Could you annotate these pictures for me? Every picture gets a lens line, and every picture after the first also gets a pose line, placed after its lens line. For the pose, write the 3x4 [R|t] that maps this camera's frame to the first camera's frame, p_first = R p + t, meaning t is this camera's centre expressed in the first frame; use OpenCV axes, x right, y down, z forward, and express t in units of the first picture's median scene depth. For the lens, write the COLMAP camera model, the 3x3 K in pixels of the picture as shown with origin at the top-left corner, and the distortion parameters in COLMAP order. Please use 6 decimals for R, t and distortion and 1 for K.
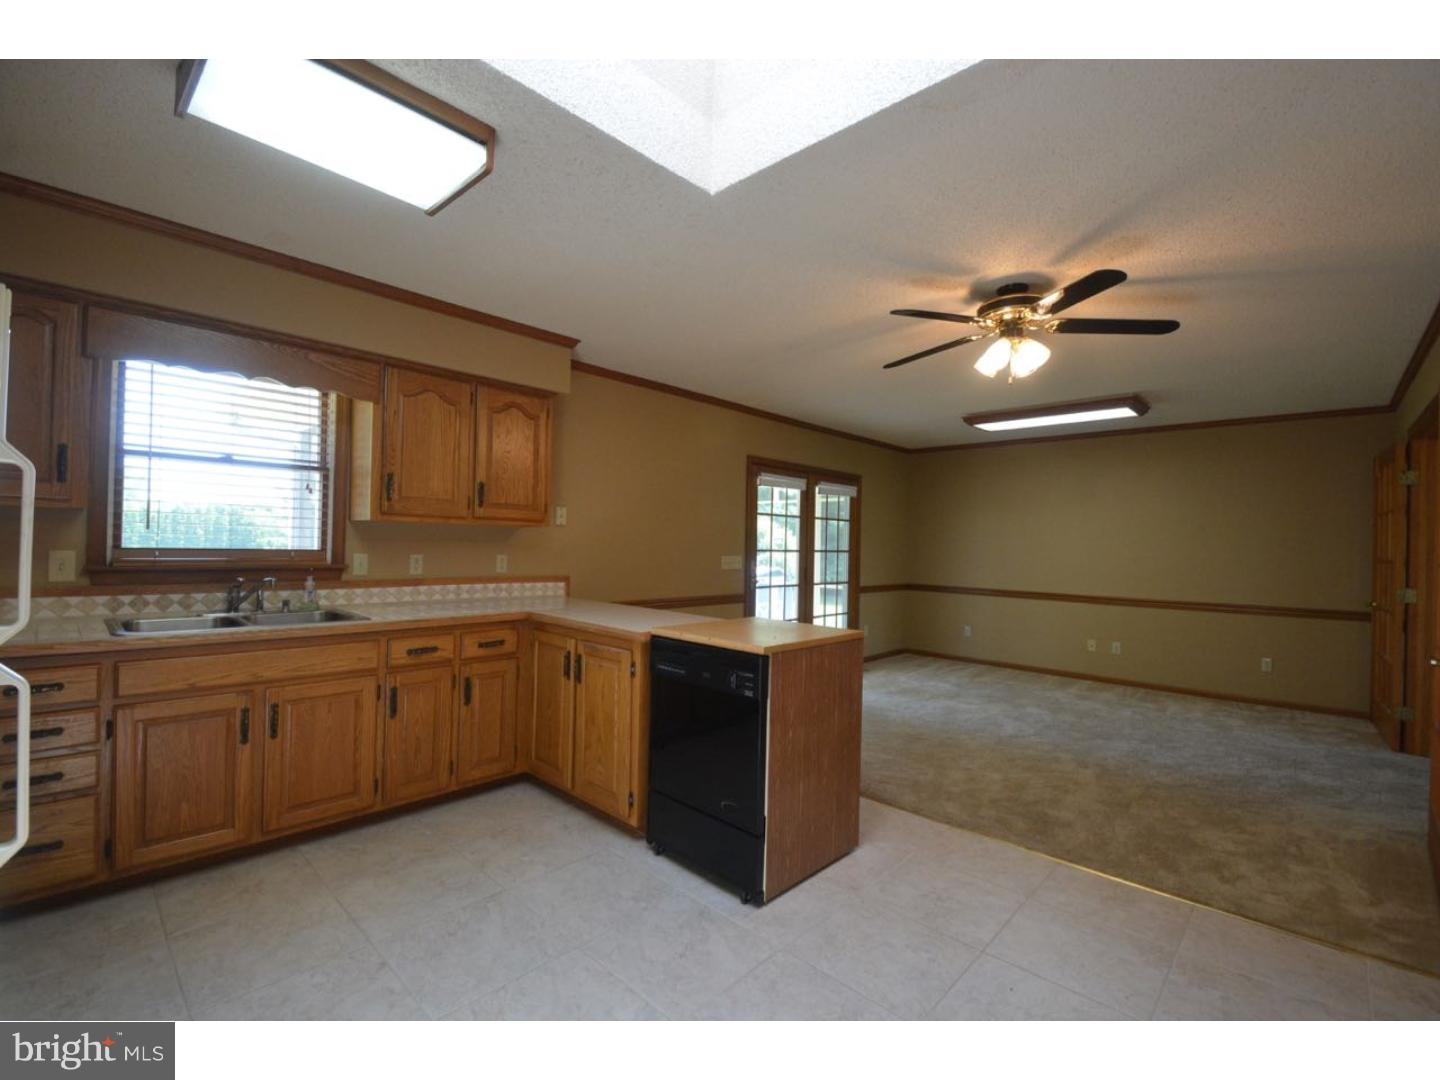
lens RADIAL K [[639.9, 0, 711.8], [0, 639.9, 539.7], [0, 0, 1]] dist [-0.018604, -0.001106]
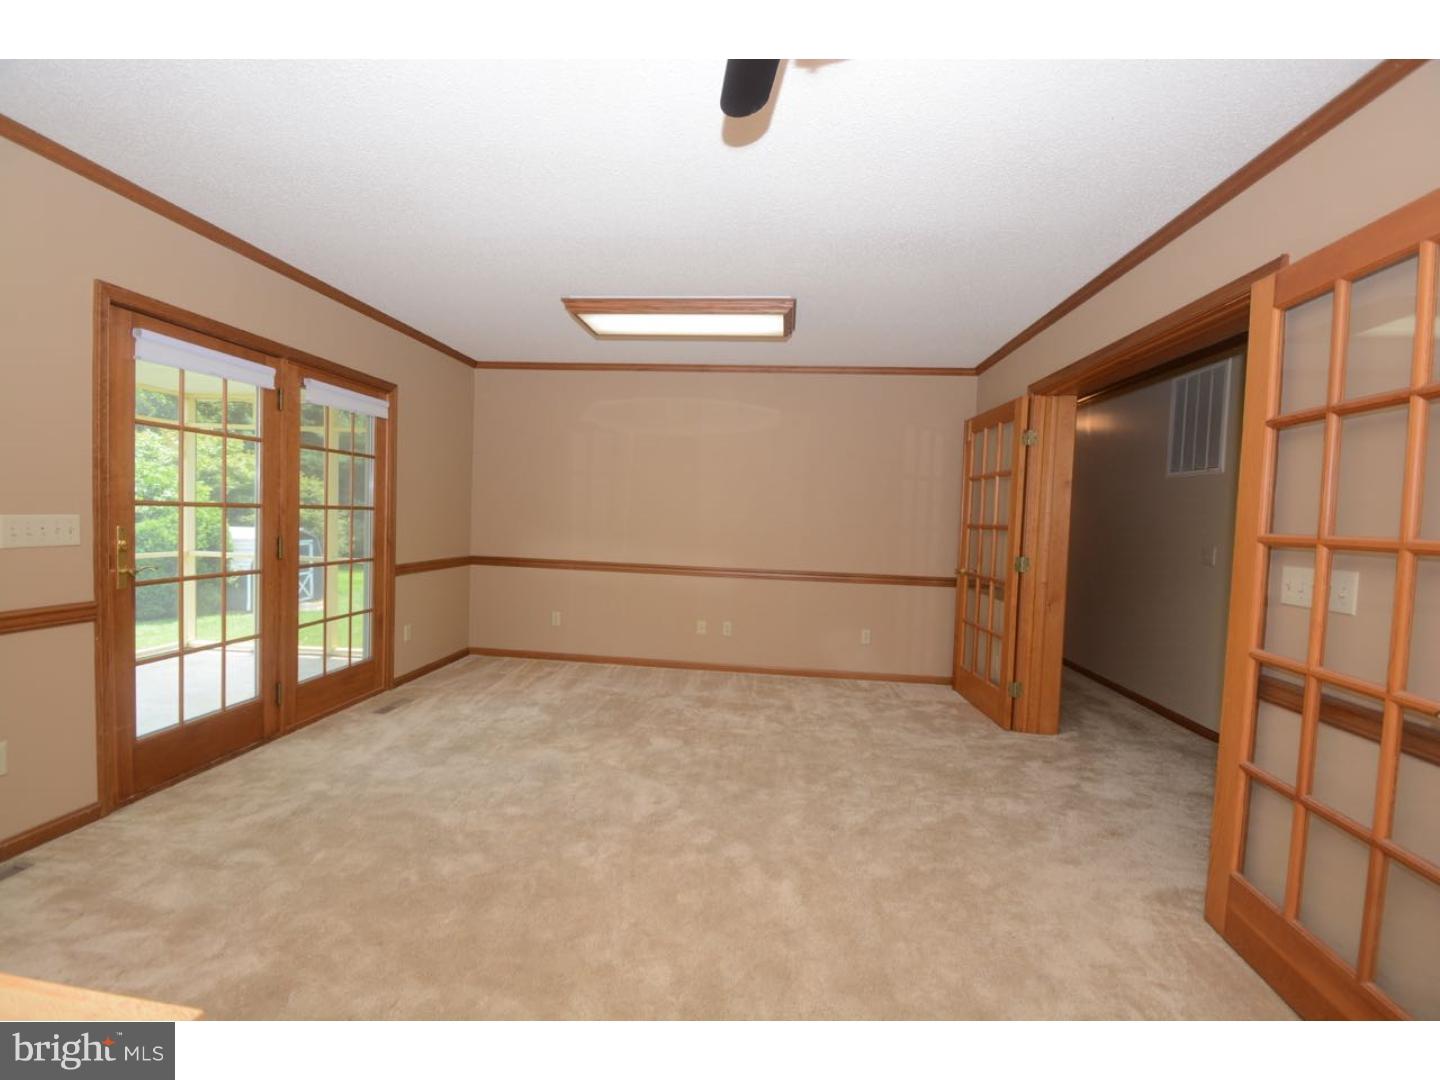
lens RADIAL K [[639.9, 0, 711.8], [0, 639.9, 544.1], [0, 0, 1]] dist [-0.018604, -0.001106]
pose [[0.794531, -0.018302, 0.606948, 0.088925], [-0.026319, 0.997568, 0.064534, 0.004322], [-0.606653, -0.067249, 0.792117, 0.286569]]
